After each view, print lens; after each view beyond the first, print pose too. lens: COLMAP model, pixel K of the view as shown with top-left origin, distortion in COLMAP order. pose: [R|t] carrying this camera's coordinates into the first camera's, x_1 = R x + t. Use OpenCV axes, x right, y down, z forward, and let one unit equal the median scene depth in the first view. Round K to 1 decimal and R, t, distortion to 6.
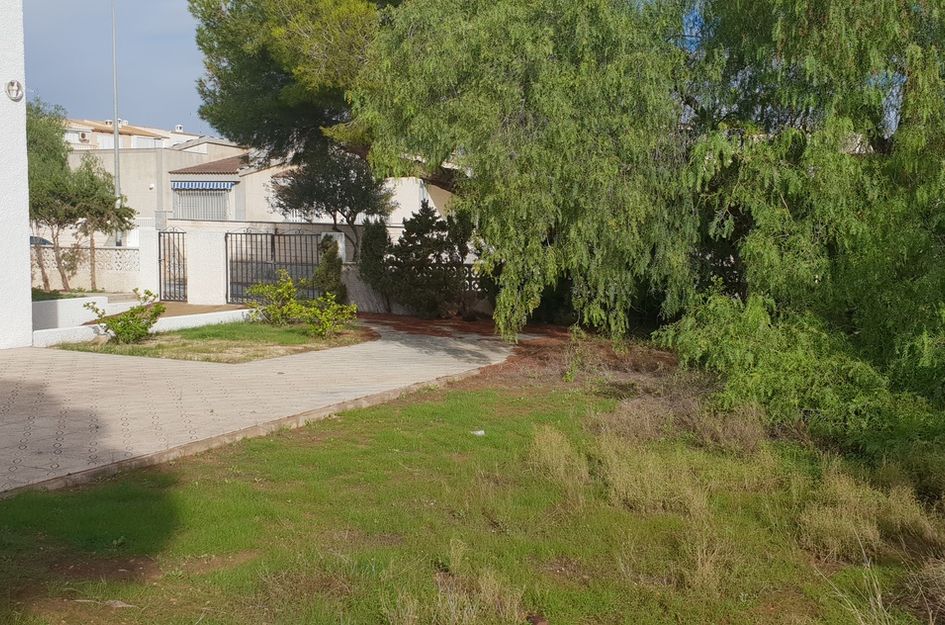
lens RADIAL K [[992.1, 0, 472.5], [0, 992.1, 312.5], [0, 0, 1]] dist [0.092060, -0.308300]
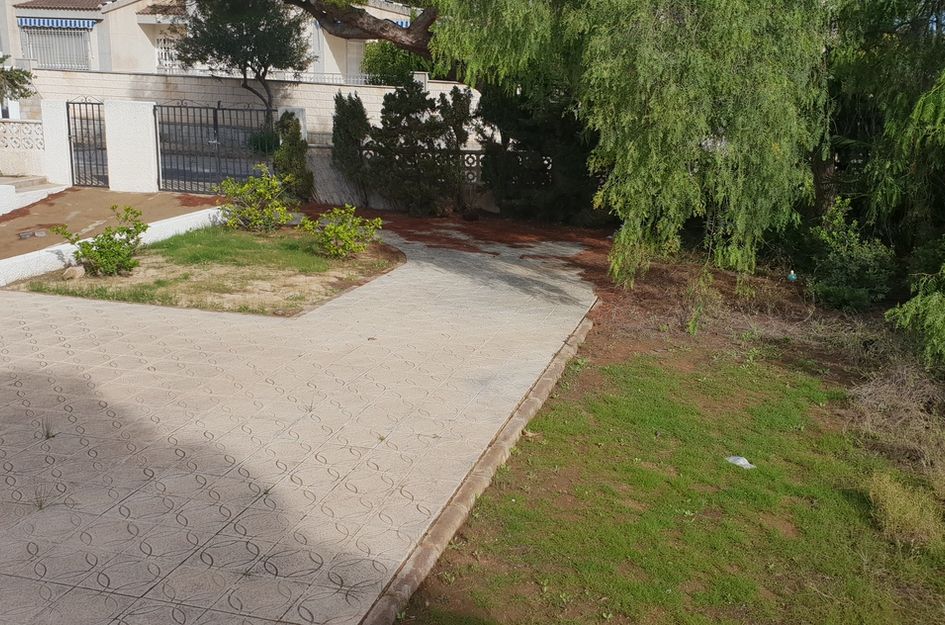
lens RADIAL K [[992.1, 0, 472.5], [0, 992.1, 312.5], [0, 0, 1]] dist [0.092060, -0.308300]
pose [[0.985514, -0.024849, 0.167767, -0.130745], [-0.003446, 0.986070, 0.166293, -0.048873], [-0.169562, -0.164462, 0.971700, 0.121611]]
